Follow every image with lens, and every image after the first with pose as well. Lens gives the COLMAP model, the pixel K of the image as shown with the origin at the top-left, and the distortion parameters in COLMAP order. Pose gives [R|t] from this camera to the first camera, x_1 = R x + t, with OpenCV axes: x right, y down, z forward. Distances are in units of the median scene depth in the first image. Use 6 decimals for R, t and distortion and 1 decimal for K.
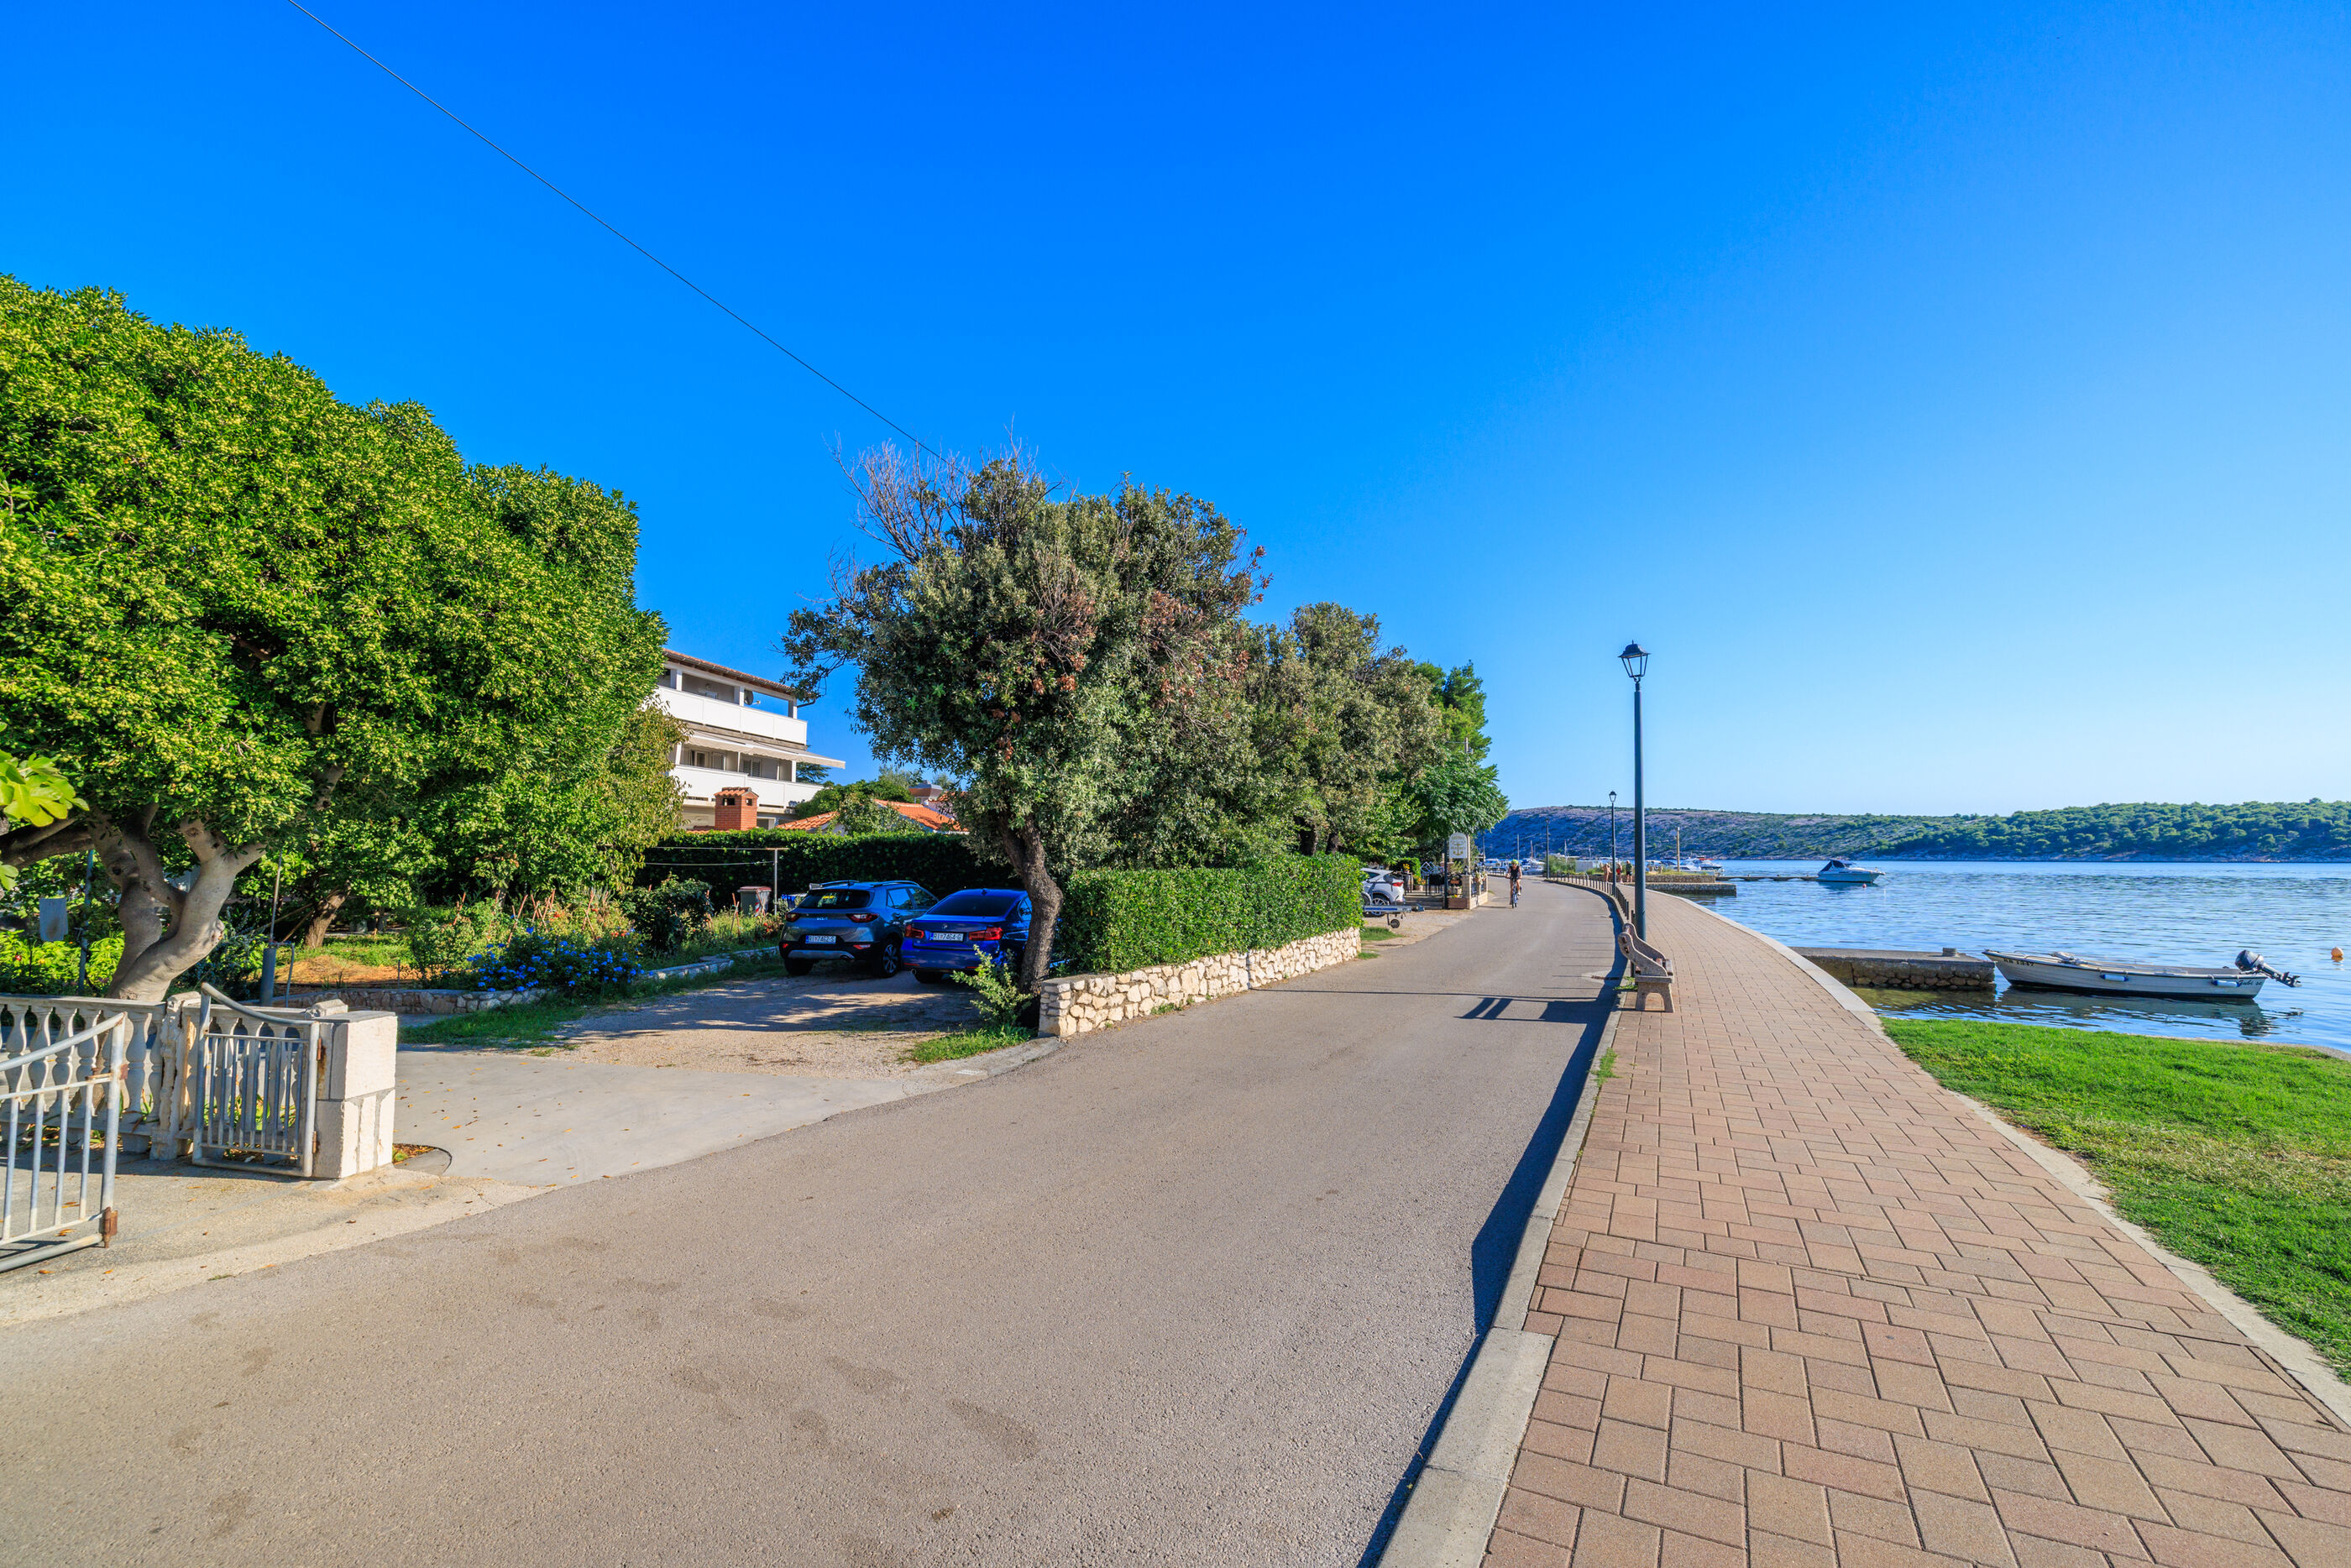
lens RADIAL K [[1002.3, 0, 1182.3], [0, 1002.3, 779.9], [0, 0, 1]] dist [0.014142, 0.000147]
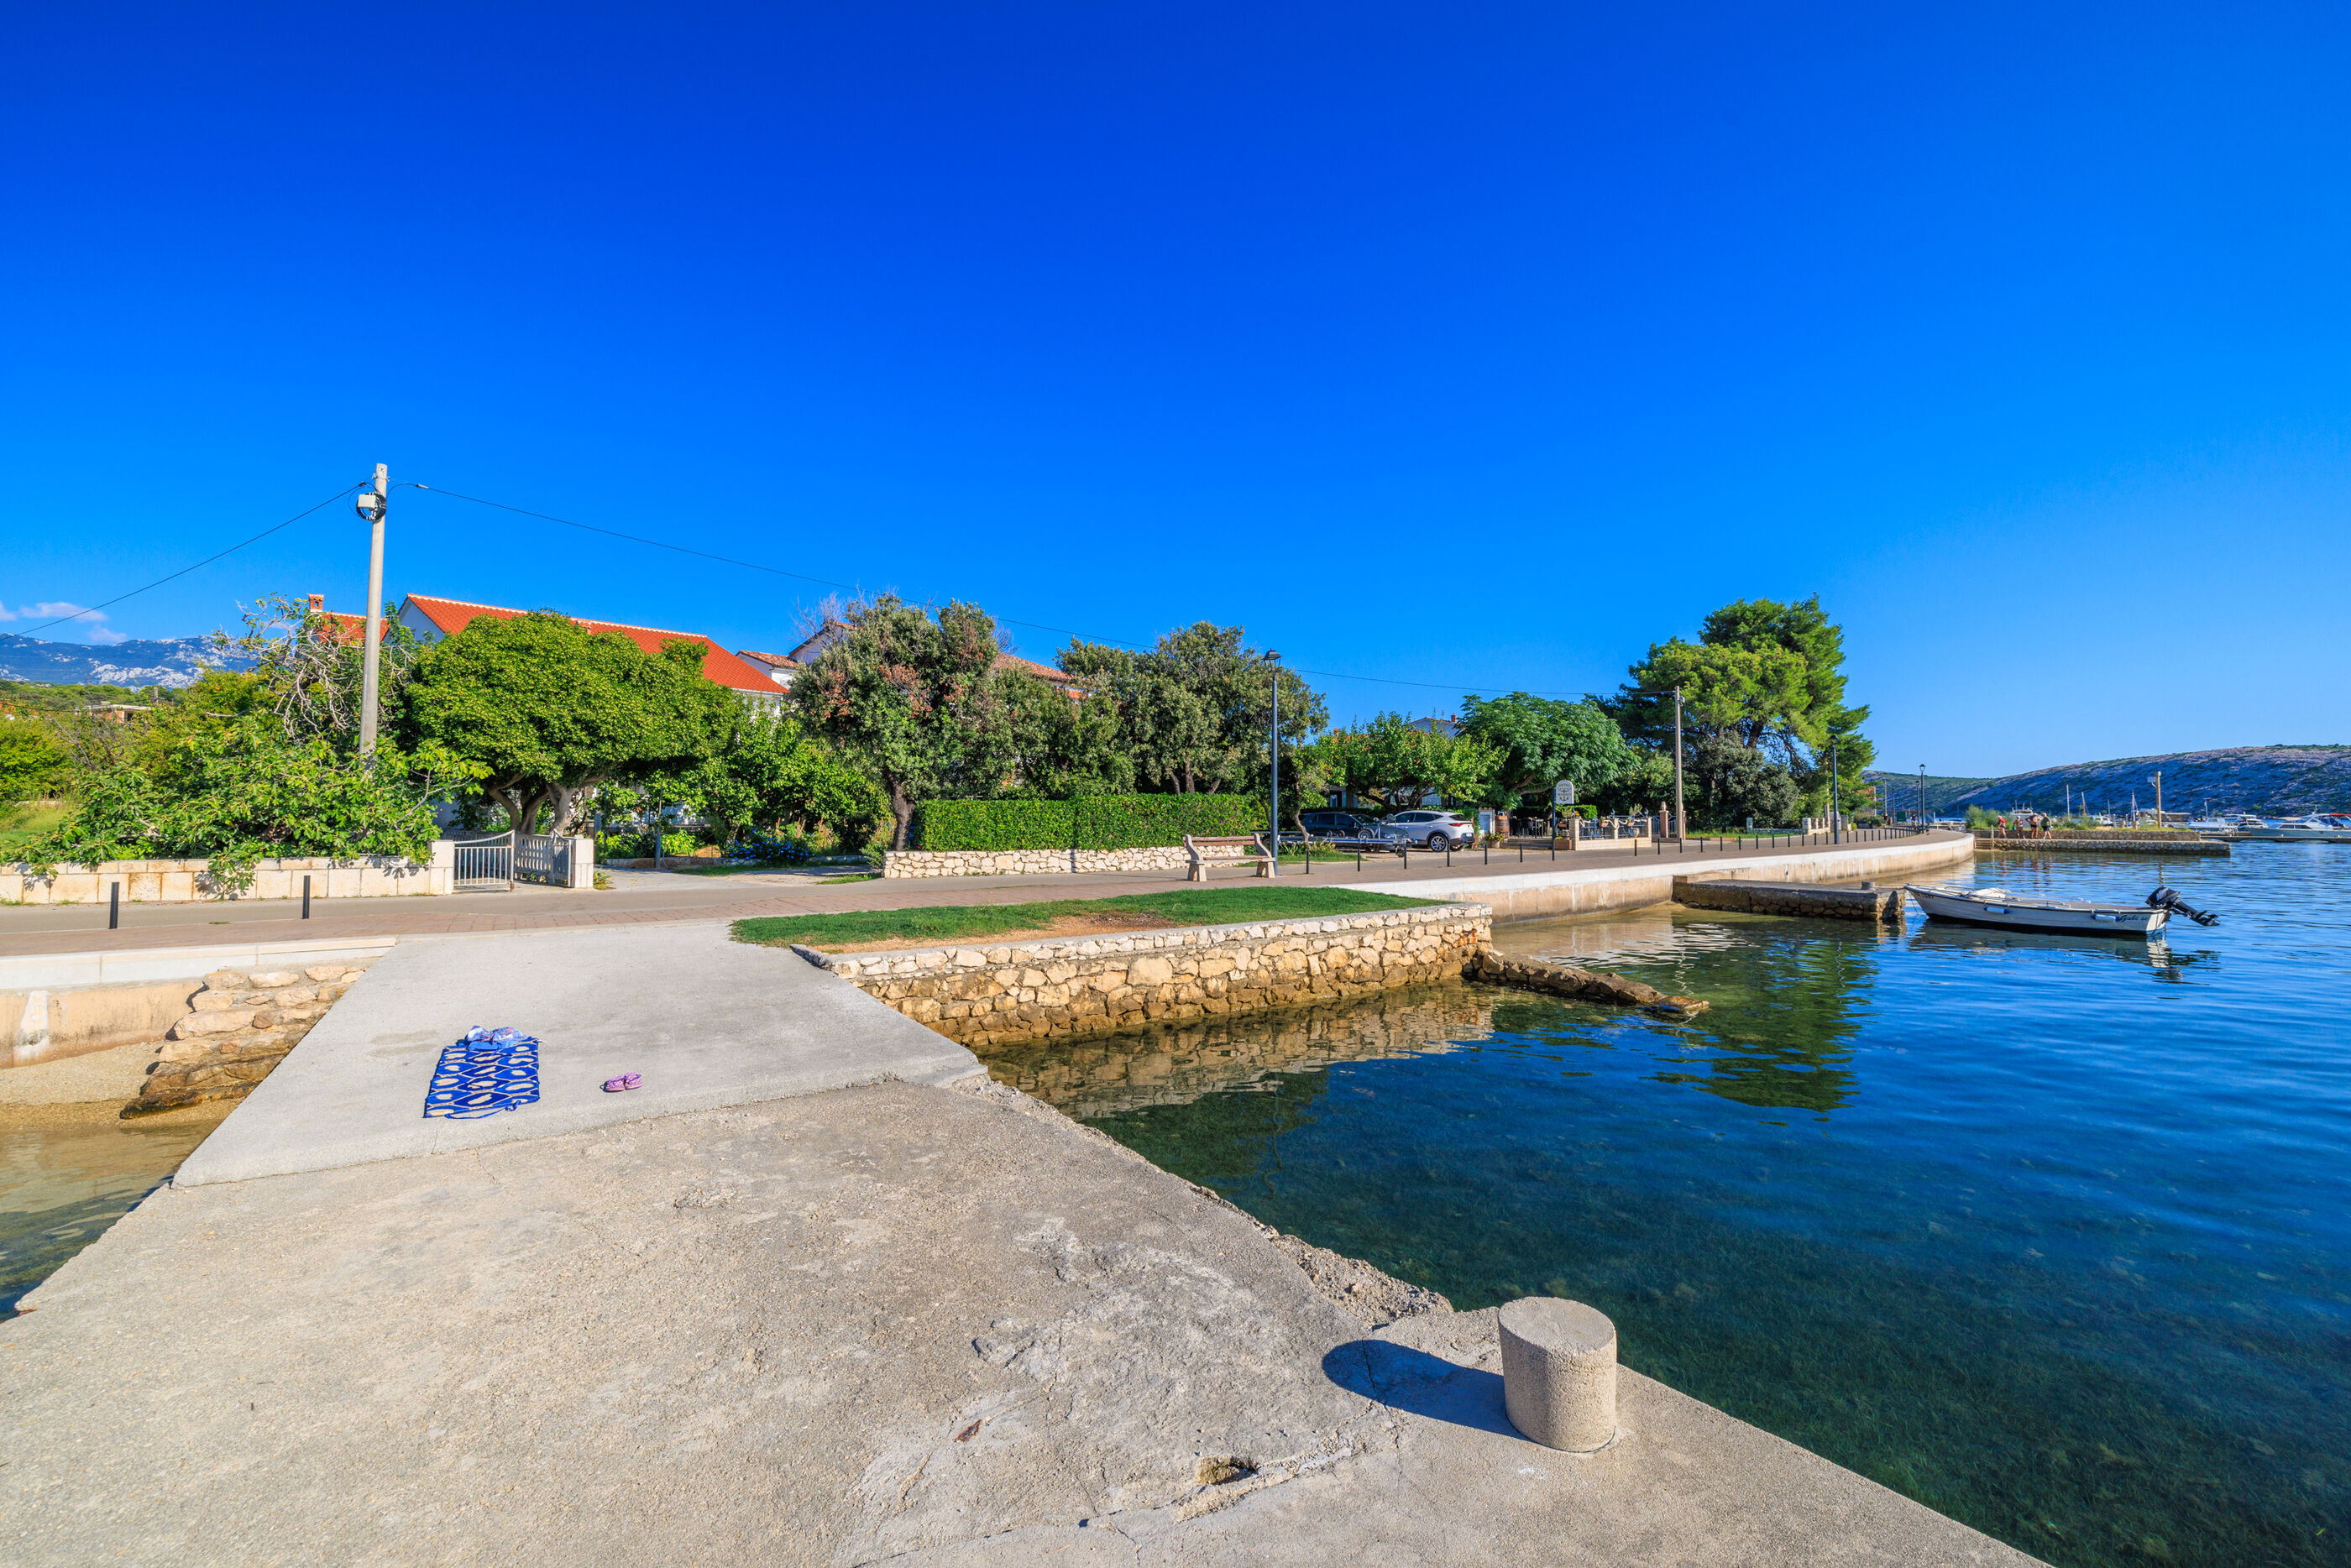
lens RADIAL K [[993.7, 0, 1180.8], [0, 993.7, 788.0], [0, 0, 1]] dist [0.011047, 0.000592]
pose [[0.892659, -0.011331, -0.450590, 0.643256], [0.033733, 0.998560, 0.041718, 0.001831], [0.449469, -0.052439, 0.891756, -0.264226]]
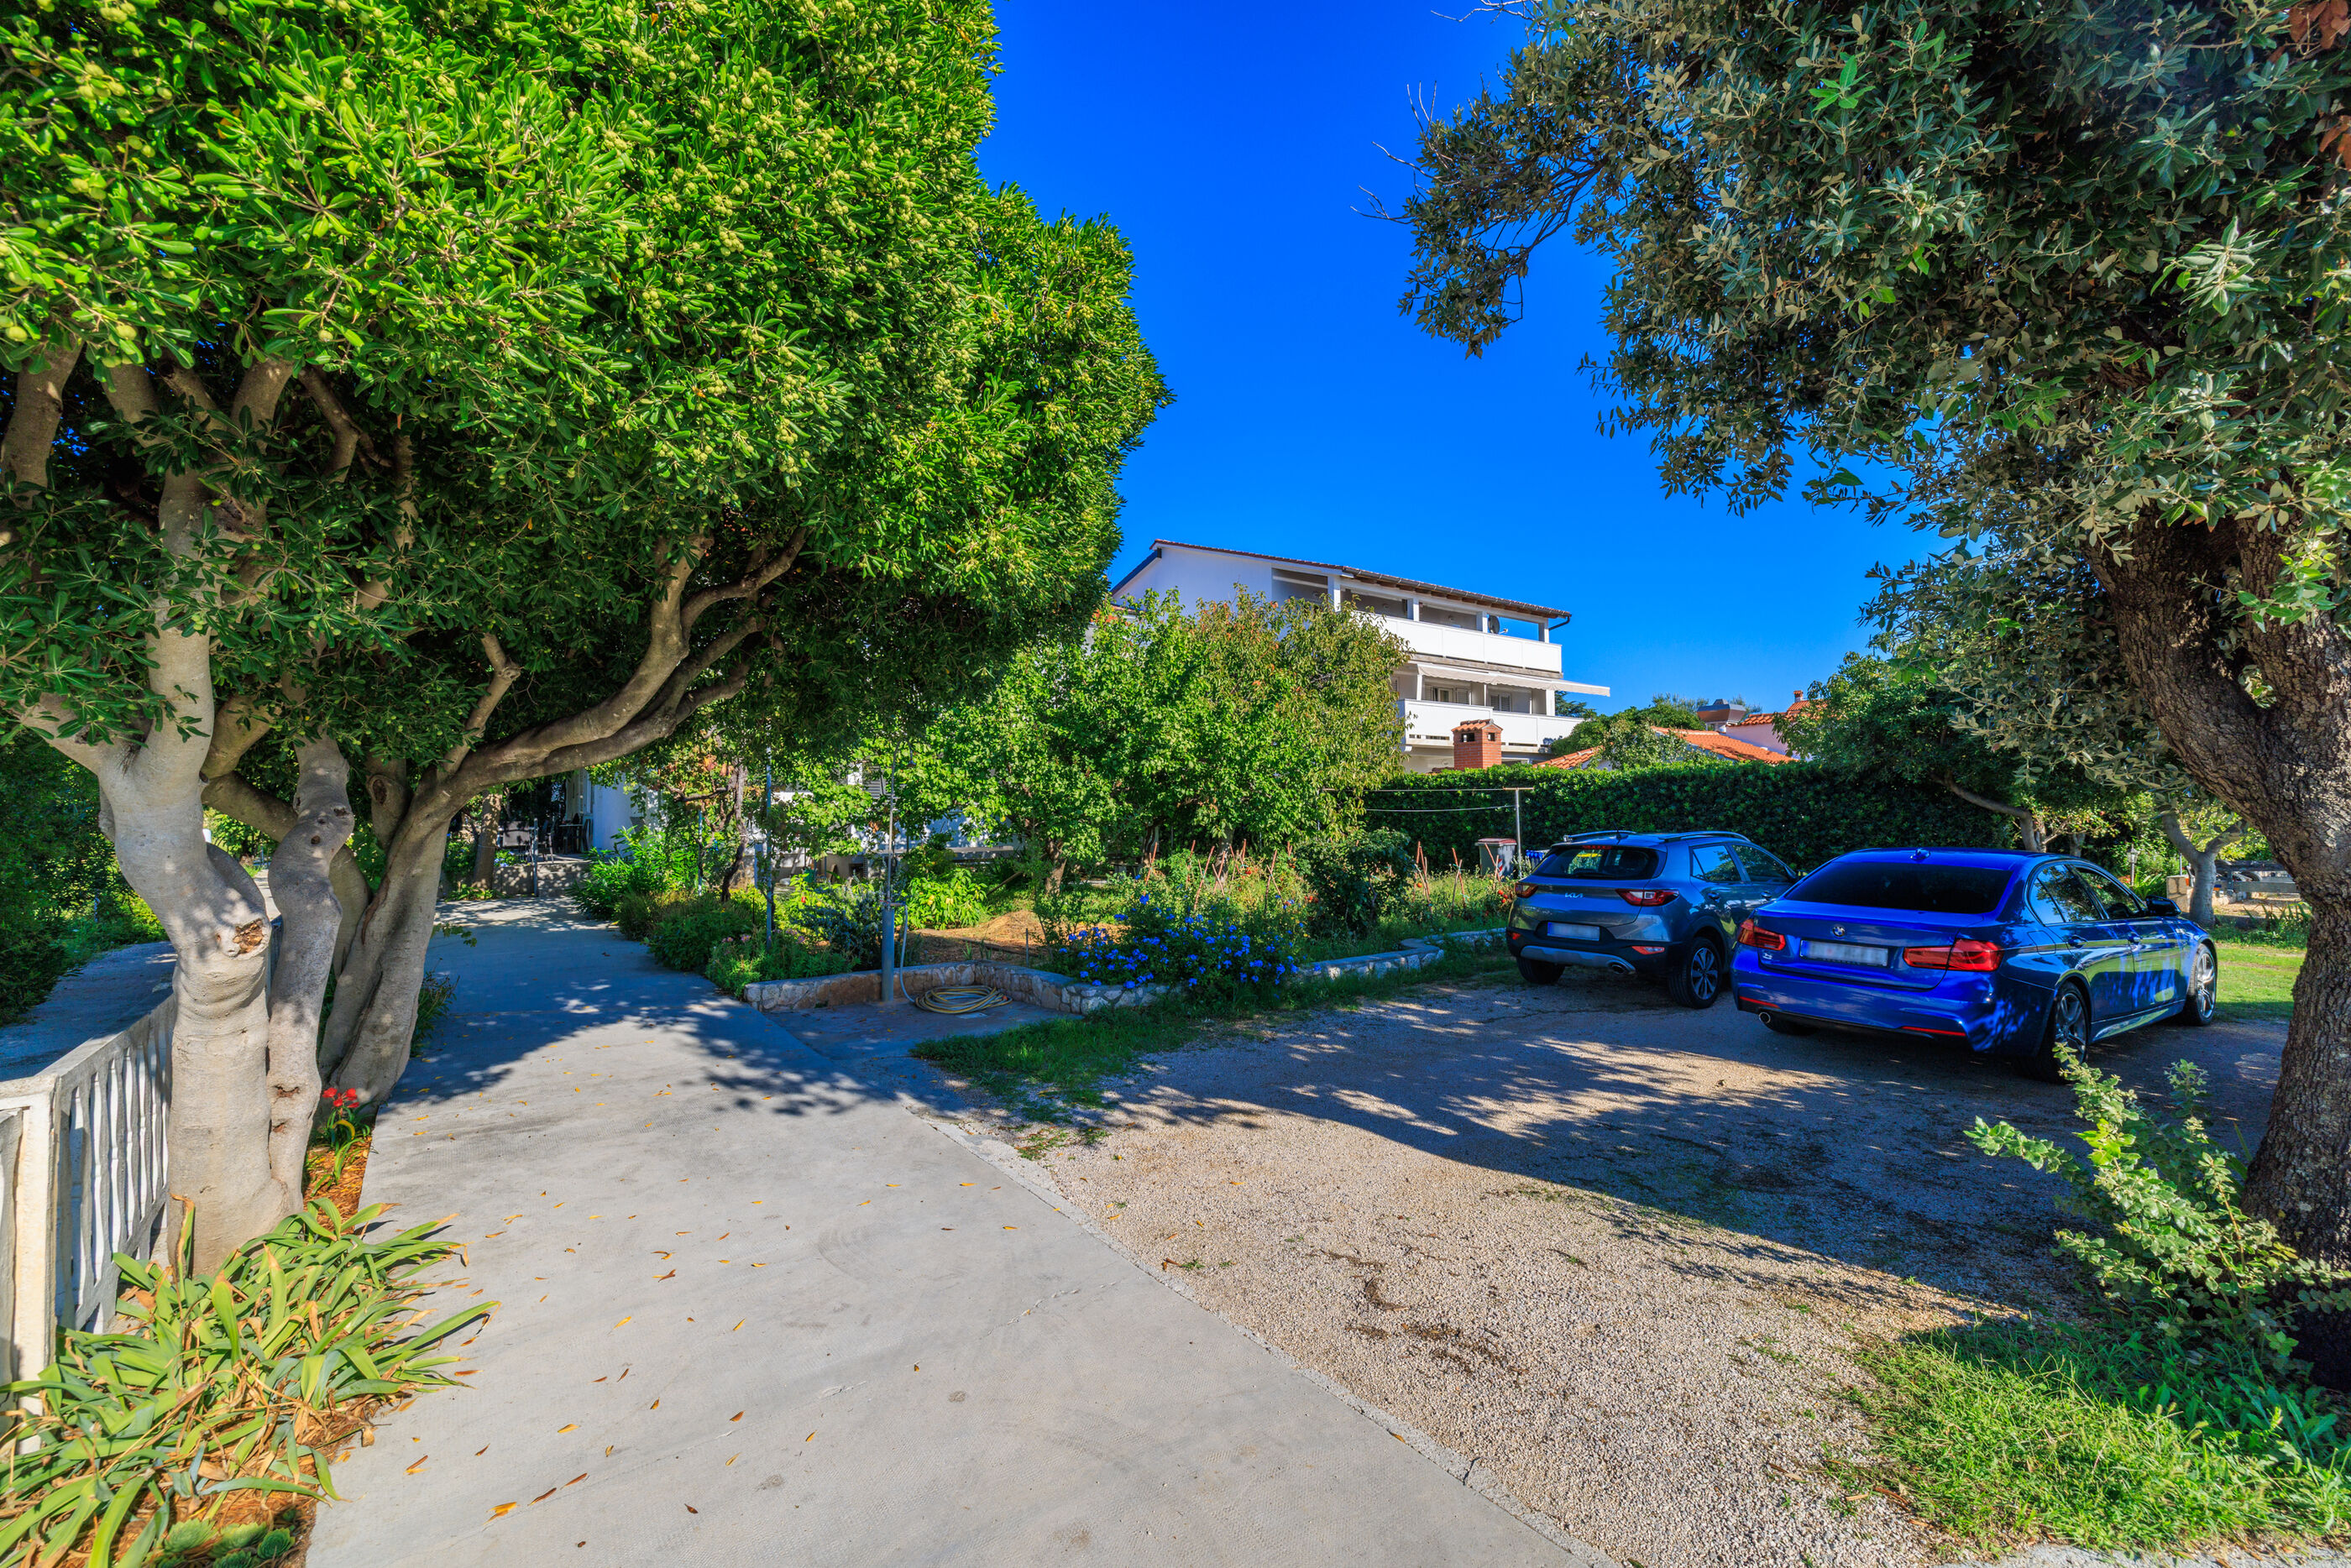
lens RADIAL K [[993.7, 0, 1180.8], [0, 993.7, 788.0], [0, 0, 1]] dist [0.011047, 0.000592]
pose [[0.741269, -0.024751, -0.670751, -0.100730], [0.062400, 0.997533, 0.032152, 0.031306], [0.668301, -0.065688, 0.740985, 0.308035]]
